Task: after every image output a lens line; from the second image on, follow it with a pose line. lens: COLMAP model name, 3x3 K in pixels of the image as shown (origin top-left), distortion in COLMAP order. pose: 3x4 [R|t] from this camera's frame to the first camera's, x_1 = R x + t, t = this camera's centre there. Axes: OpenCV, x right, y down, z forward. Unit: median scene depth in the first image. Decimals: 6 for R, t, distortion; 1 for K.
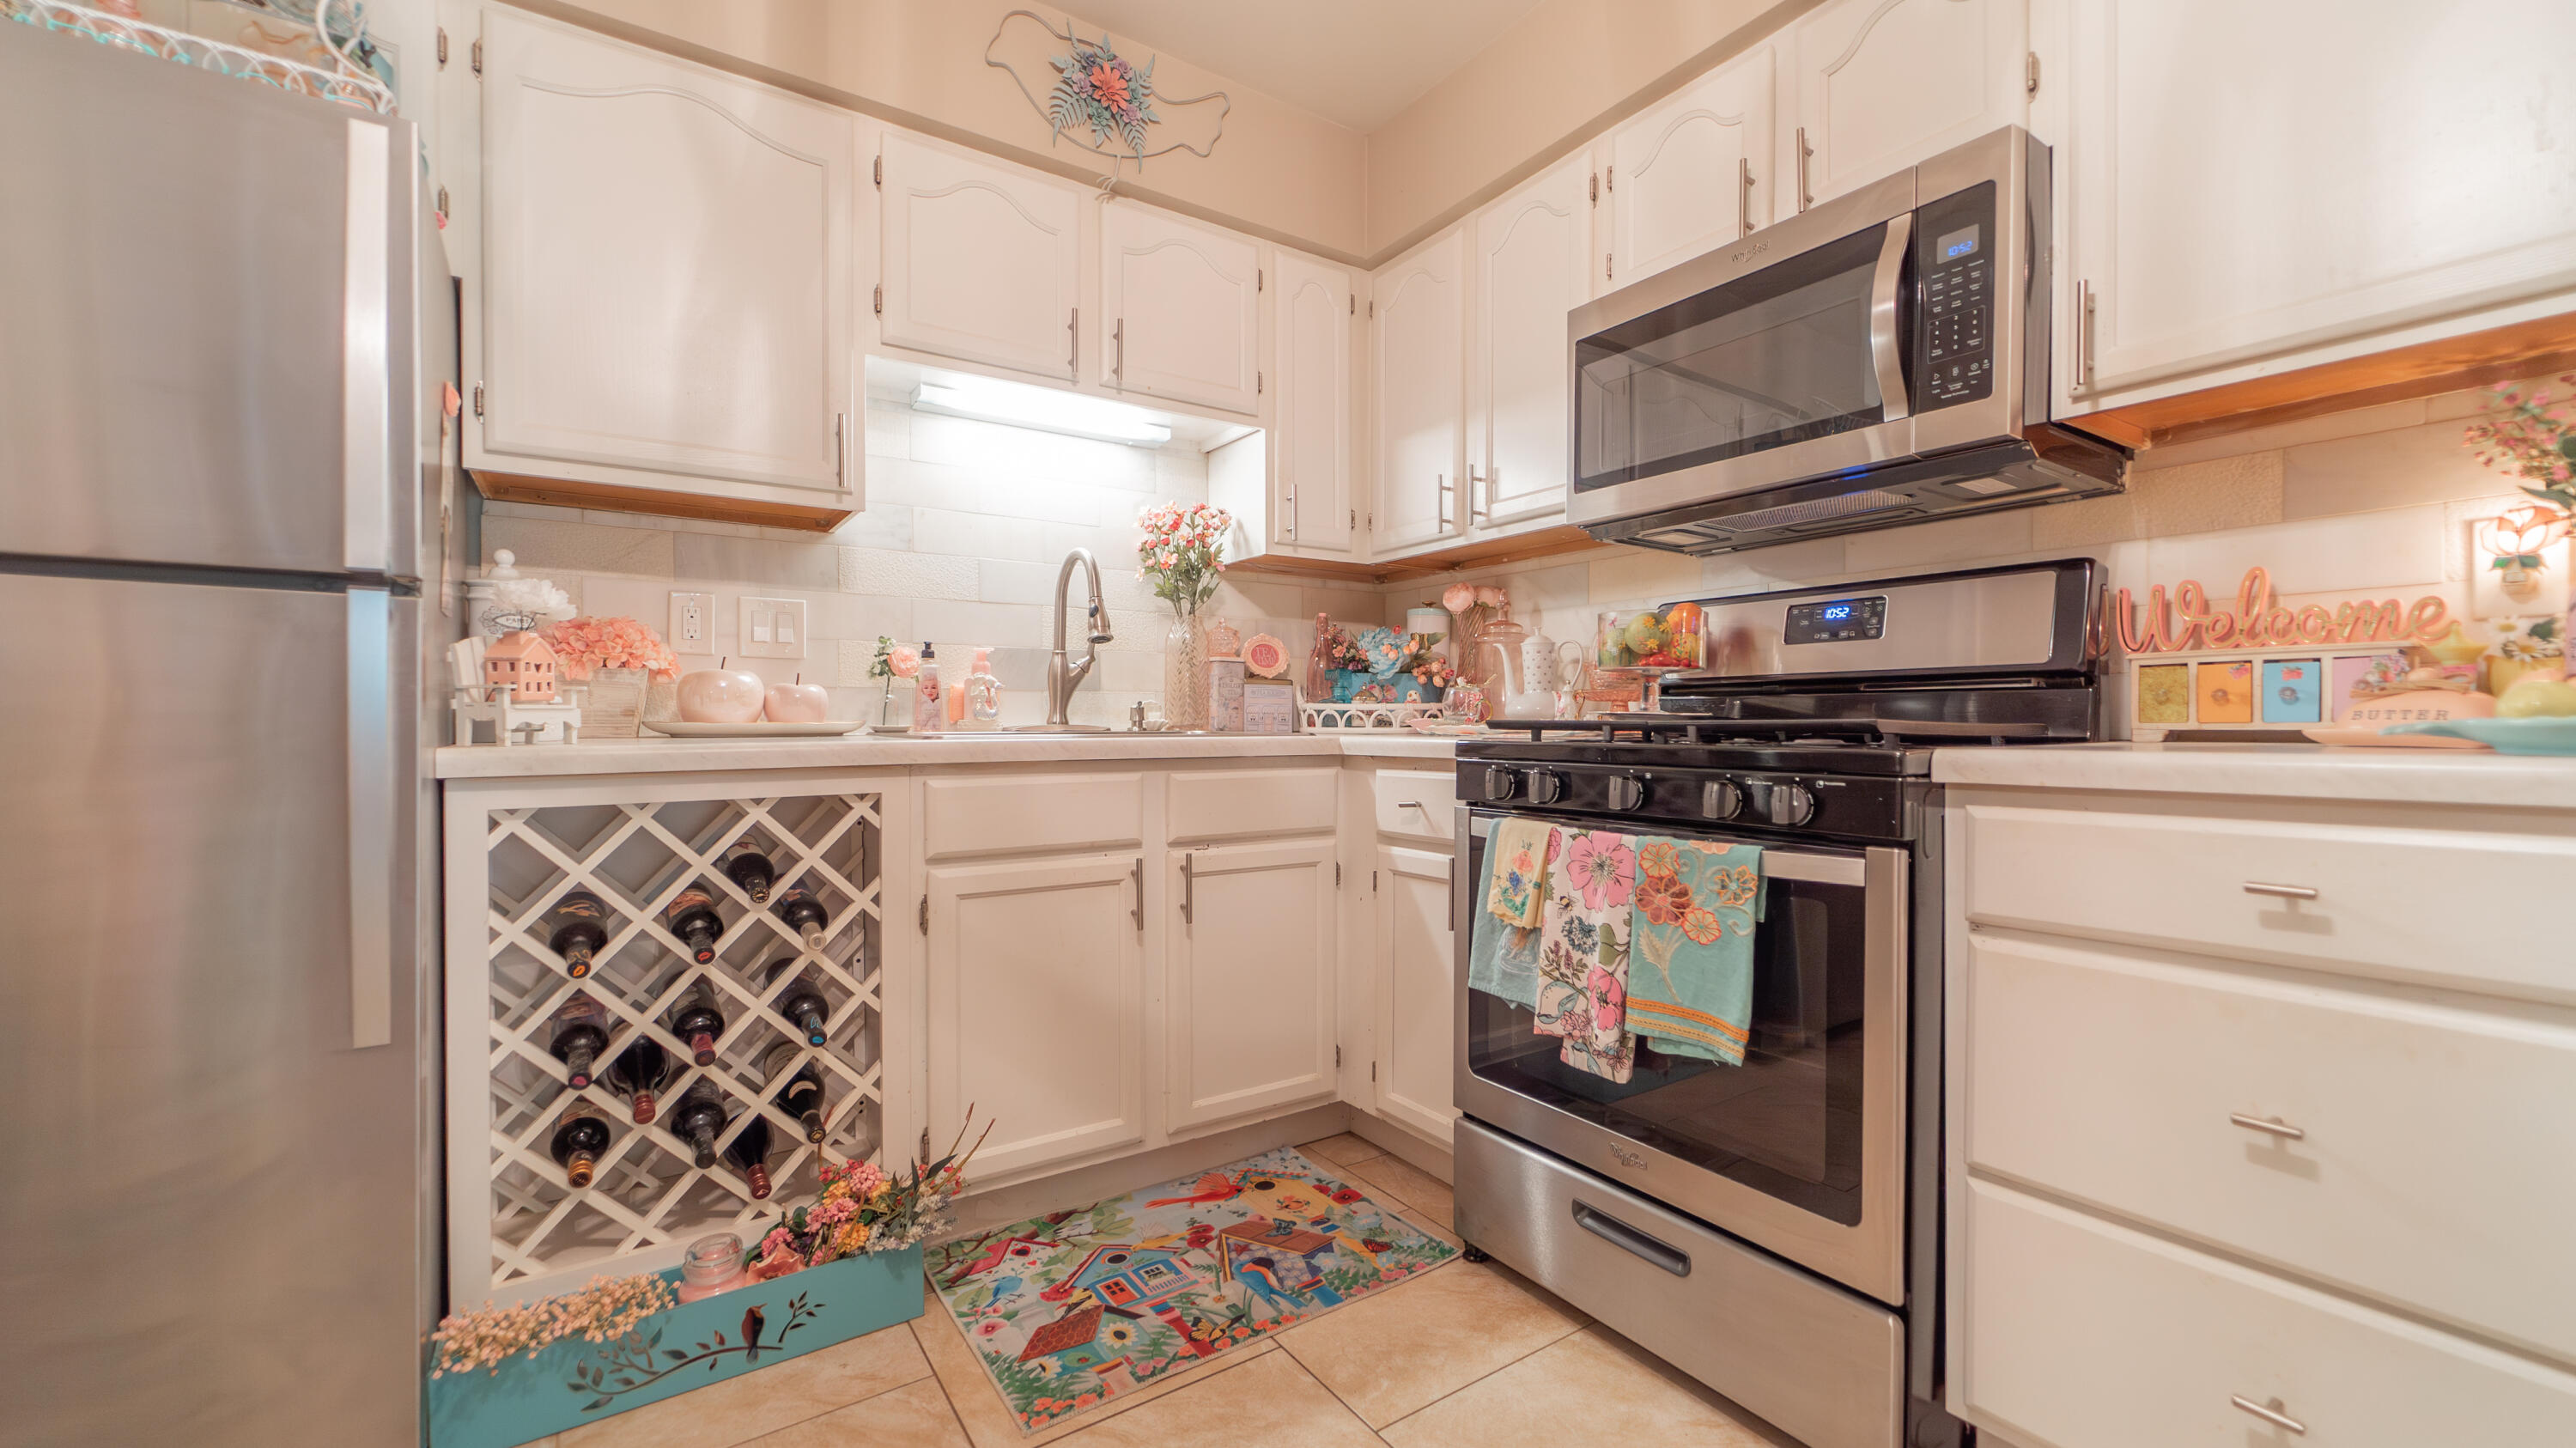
lens RADIAL K [[1063.3, 0, 1296.6], [0, 1063.3, 740.7], [0, 0, 1]] dist [0.002867, -0.002827]
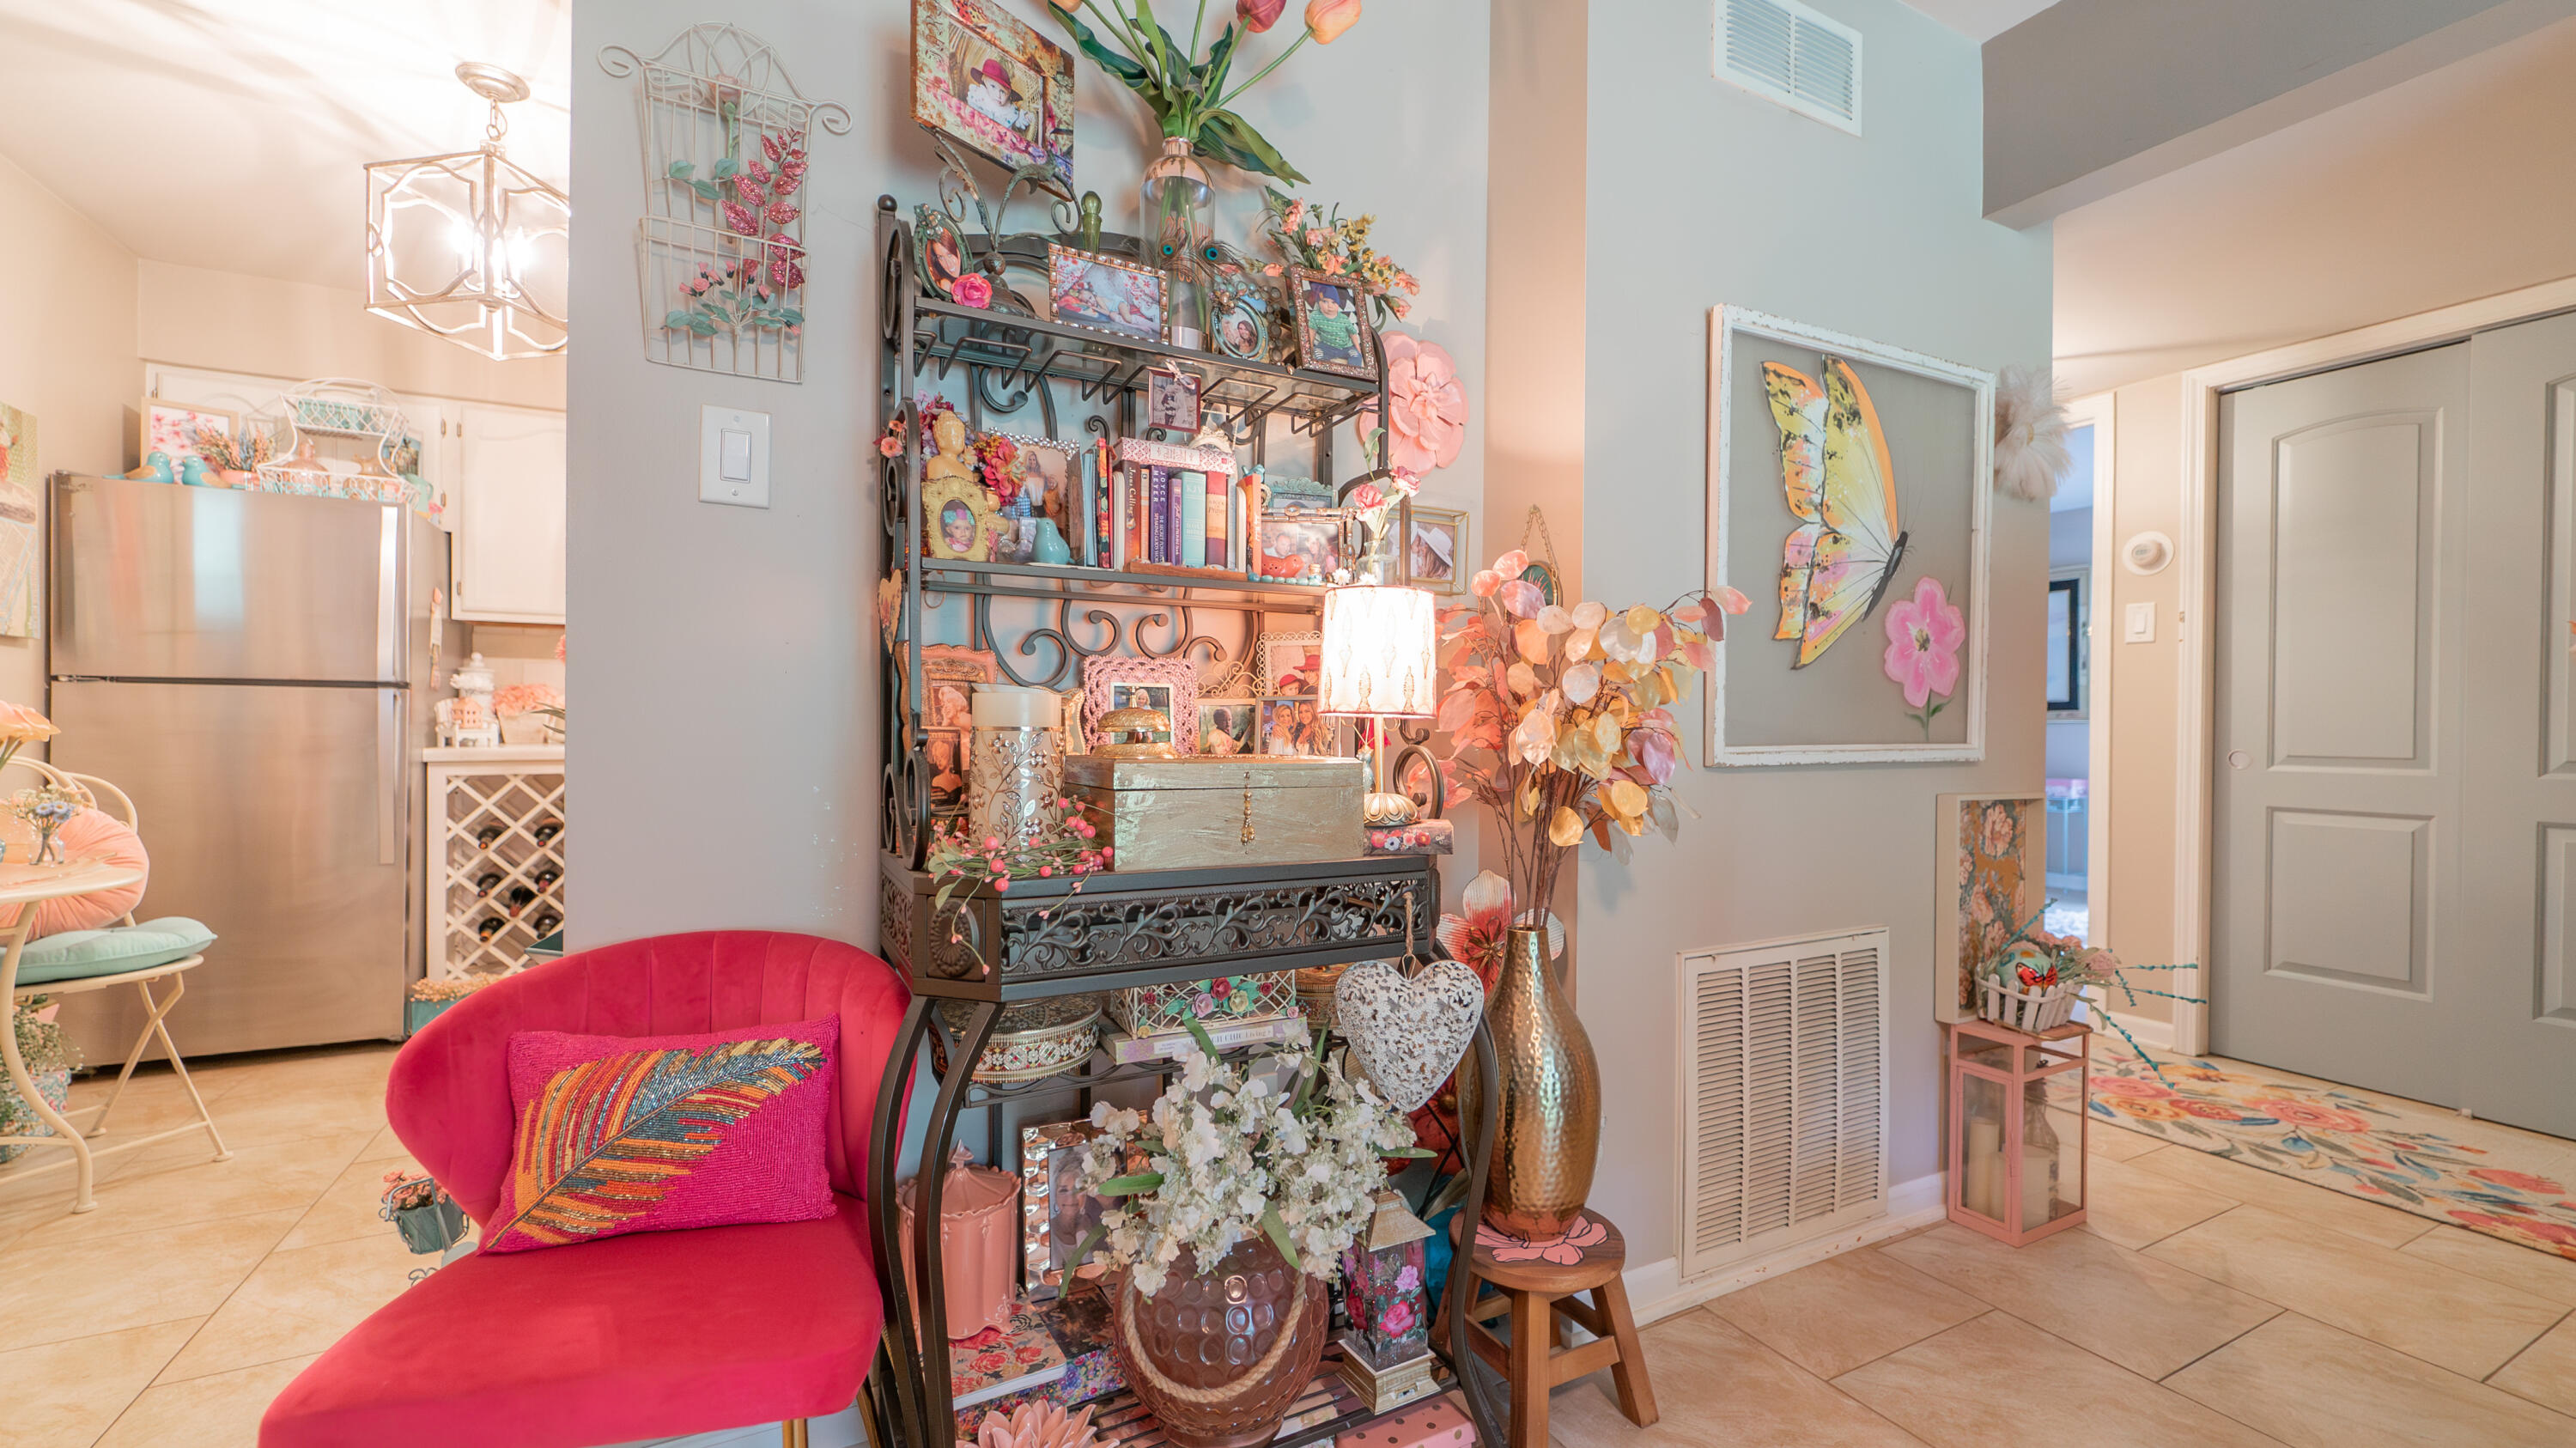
lens RADIAL K [[1063.3, 0, 1296.6], [0, 1063.3, 740.7], [0, 0, 1]] dist [0.002867, -0.002827]
pose [[0.993478, 0.006342, -0.113850, 2.658799], [-0.006831, 0.999969, -0.003909, -0.027523], [0.113821, 0.004661, 0.993490, -2.163764]]
